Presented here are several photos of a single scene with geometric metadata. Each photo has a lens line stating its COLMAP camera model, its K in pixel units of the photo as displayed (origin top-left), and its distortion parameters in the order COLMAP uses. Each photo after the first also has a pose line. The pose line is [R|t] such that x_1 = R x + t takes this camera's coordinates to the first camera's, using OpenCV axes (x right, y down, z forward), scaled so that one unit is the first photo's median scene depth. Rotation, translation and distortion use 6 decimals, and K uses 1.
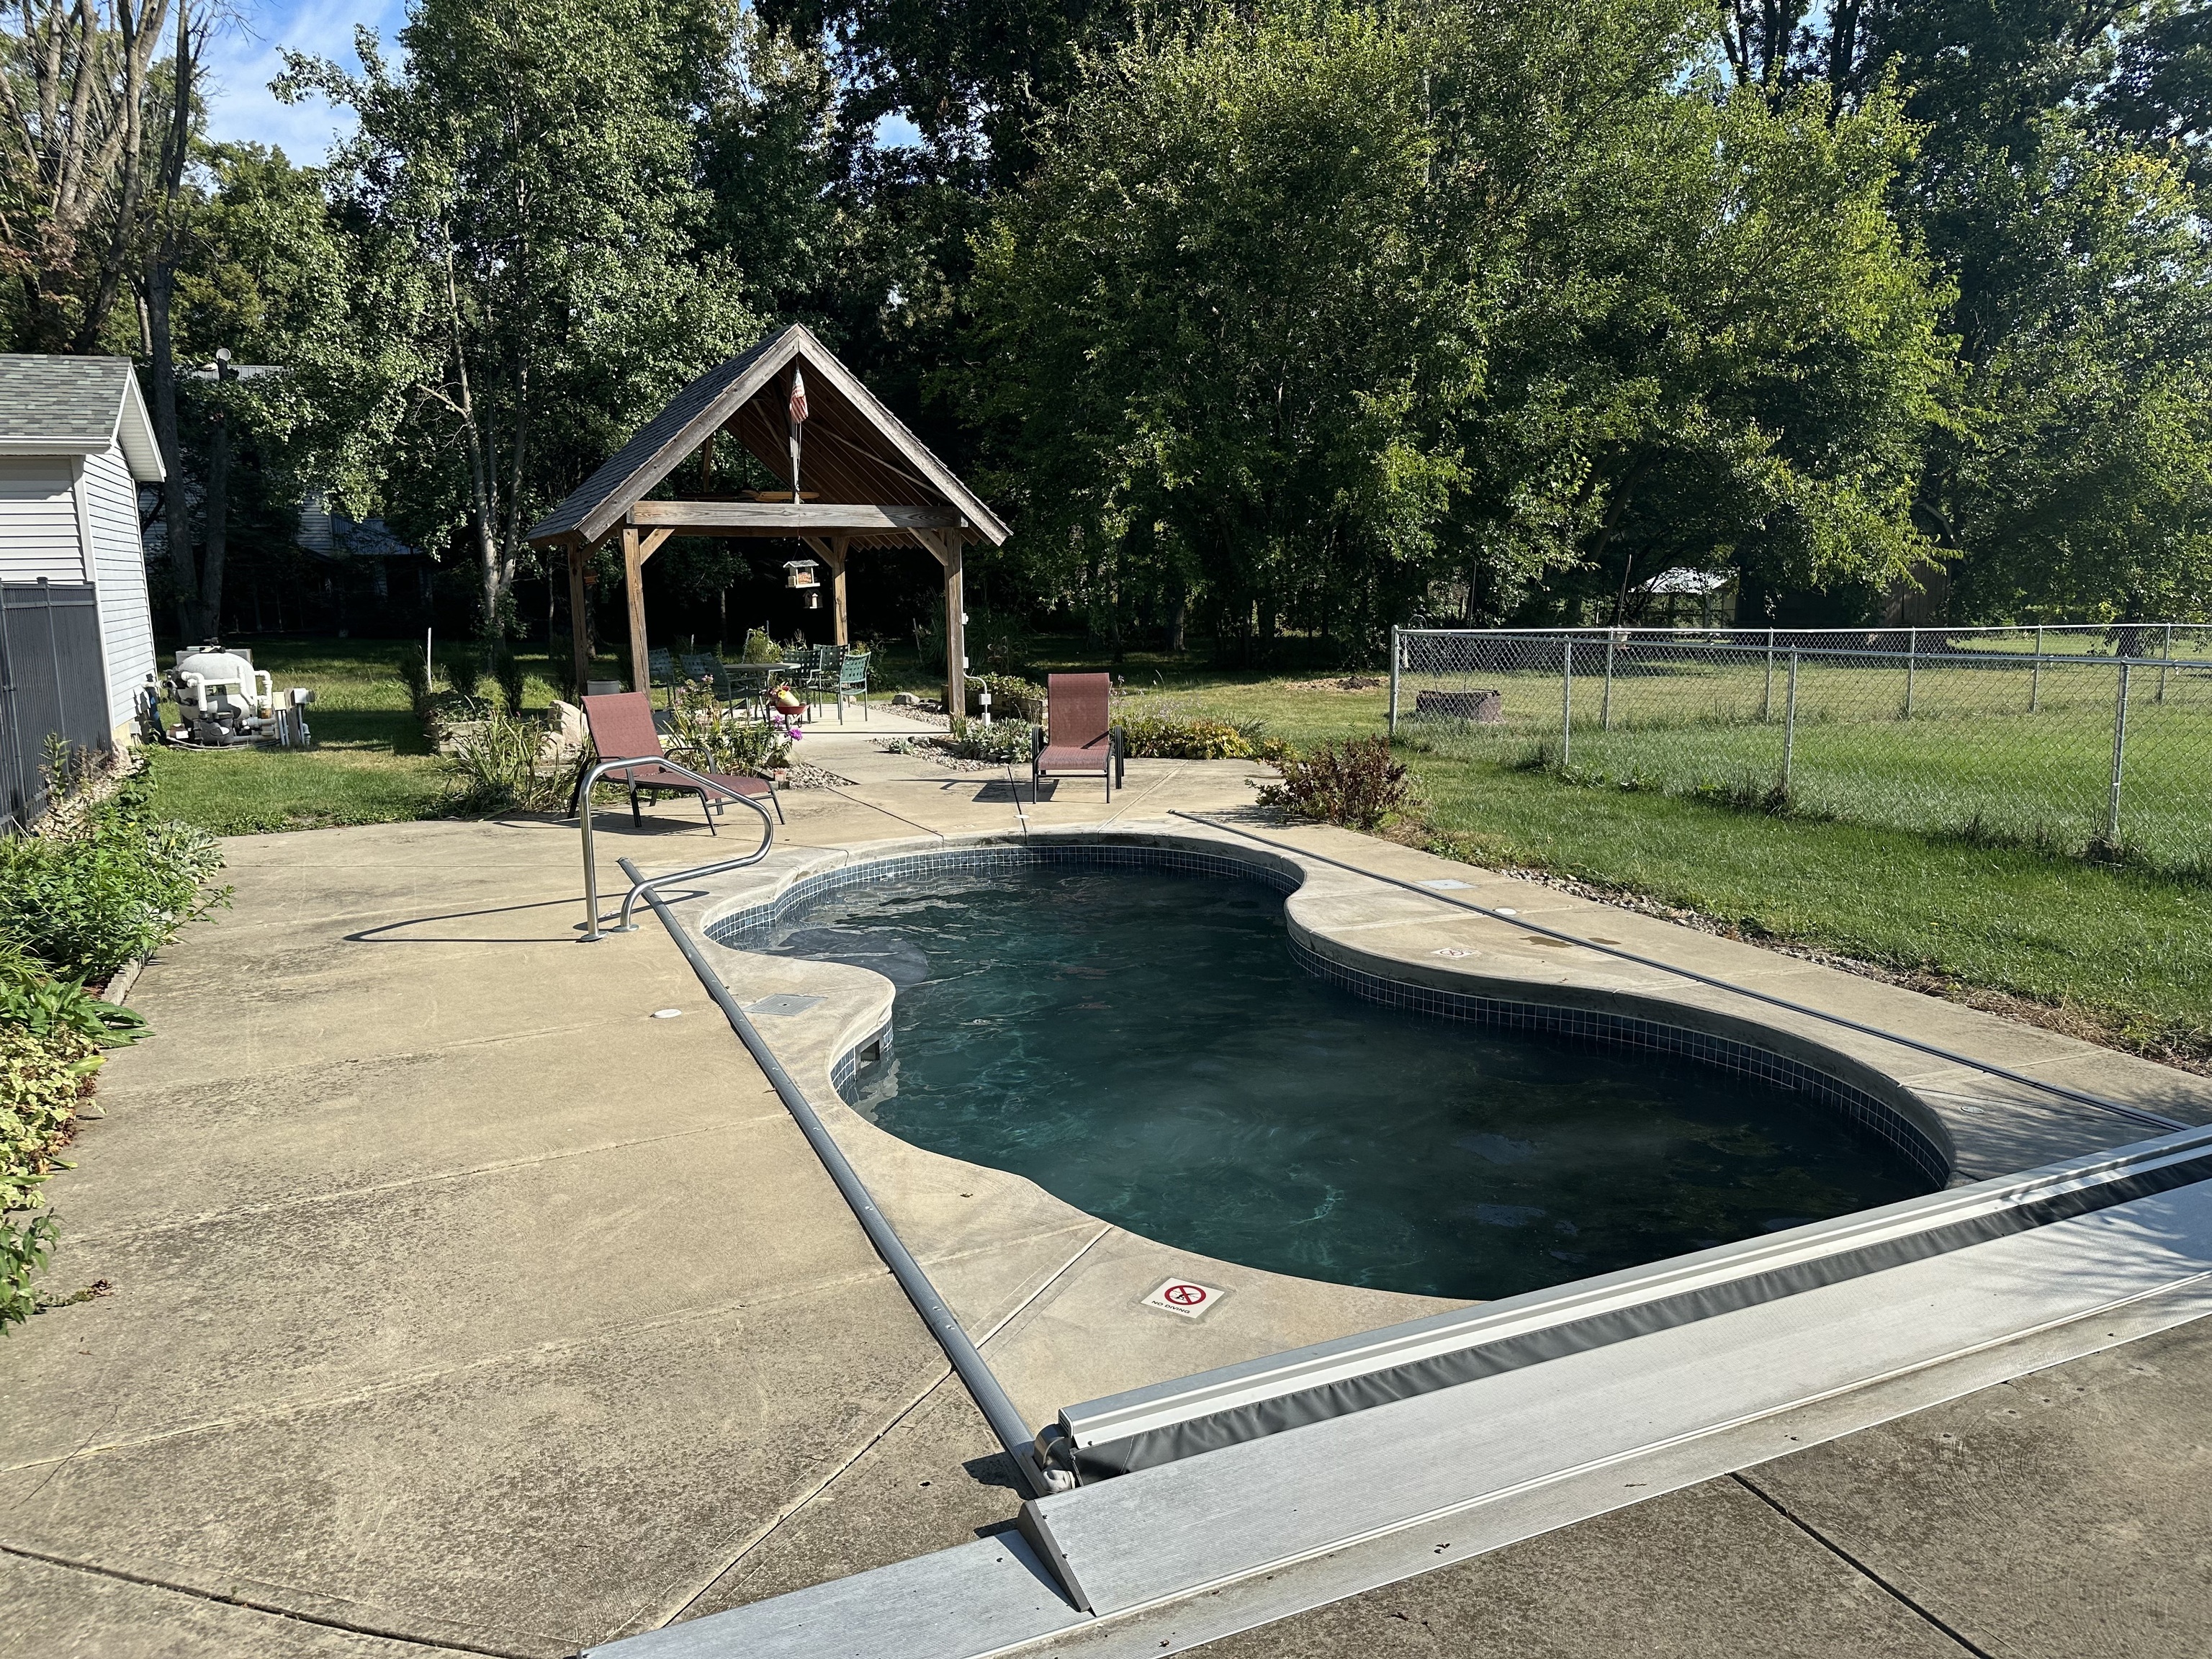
lens RADIAL K [[1561.9, 0, 1113.7], [0, 1561.9, 845.3], [0, 0, 1]] dist [0.126673, -0.152399]
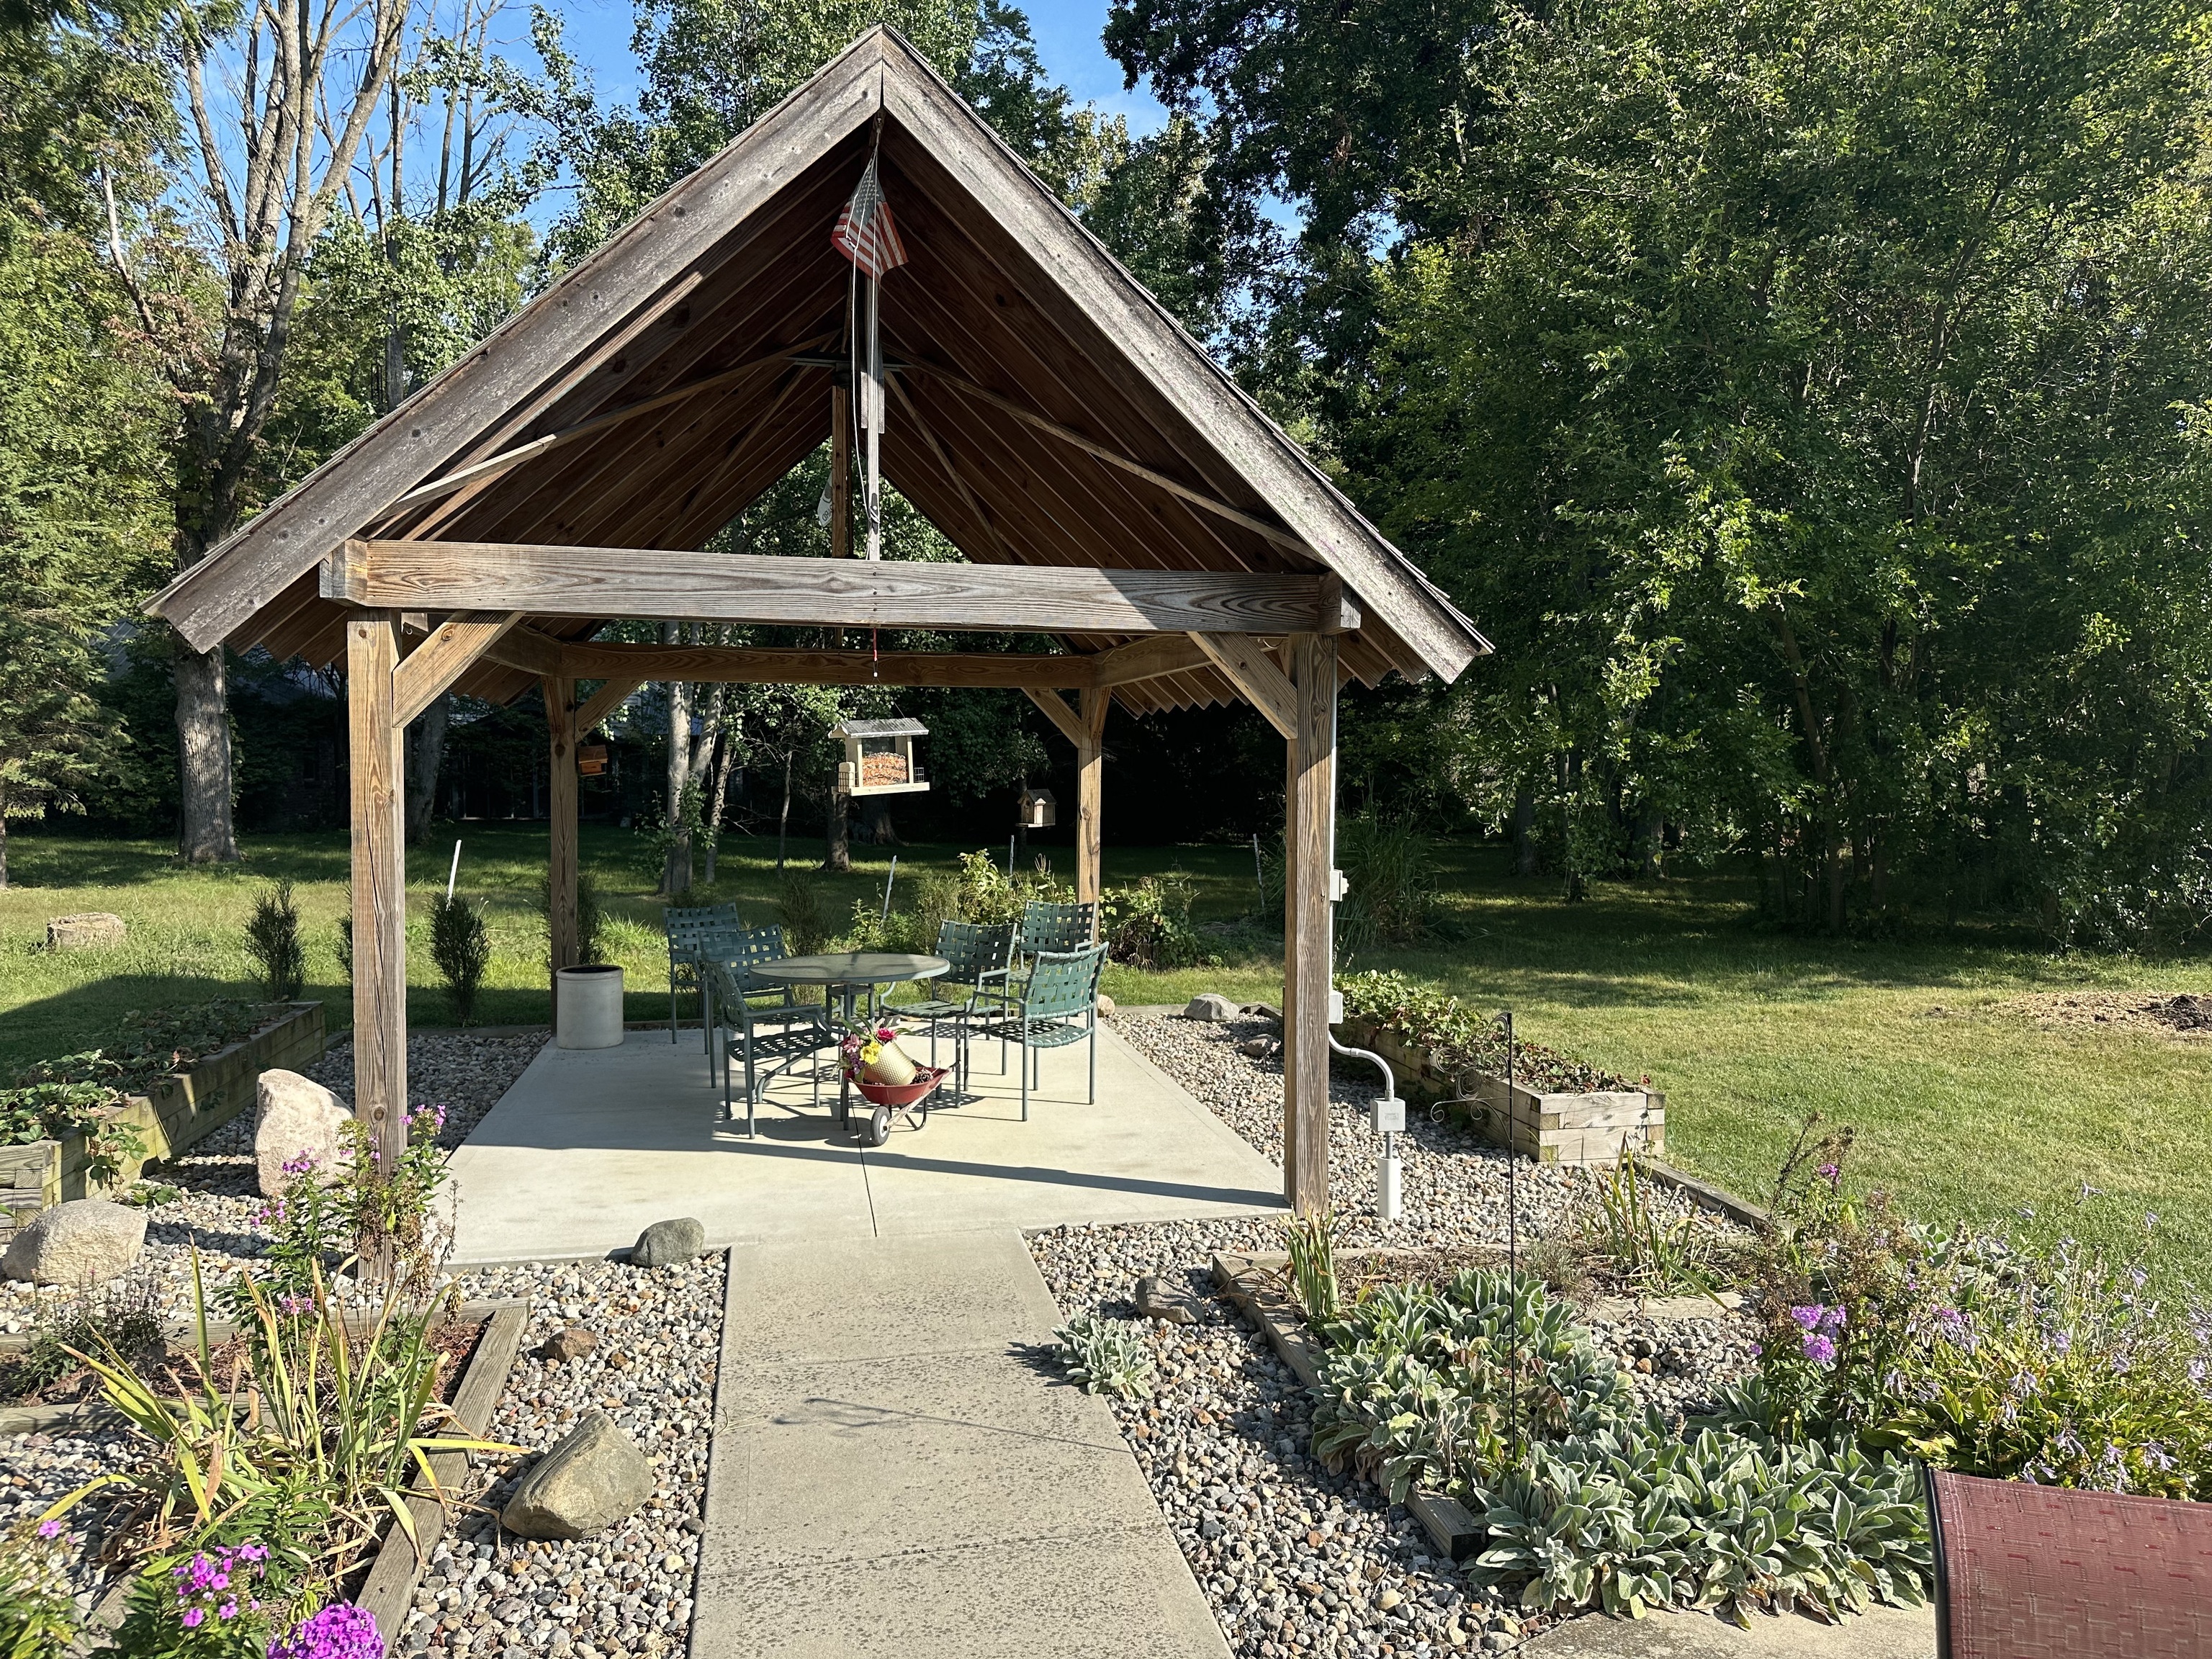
lens RADIAL K [[1561.9, 0, 1113.7], [0, 1561.9, 845.3], [0, 0, 1]] dist [0.126673, -0.152399]
pose [[0.971836, 0.028797, -0.233893, -0.050095], [-0.056353, 0.992109, -0.112002, -0.090251], [0.228822, 0.122028, 0.965790, 0.524447]]
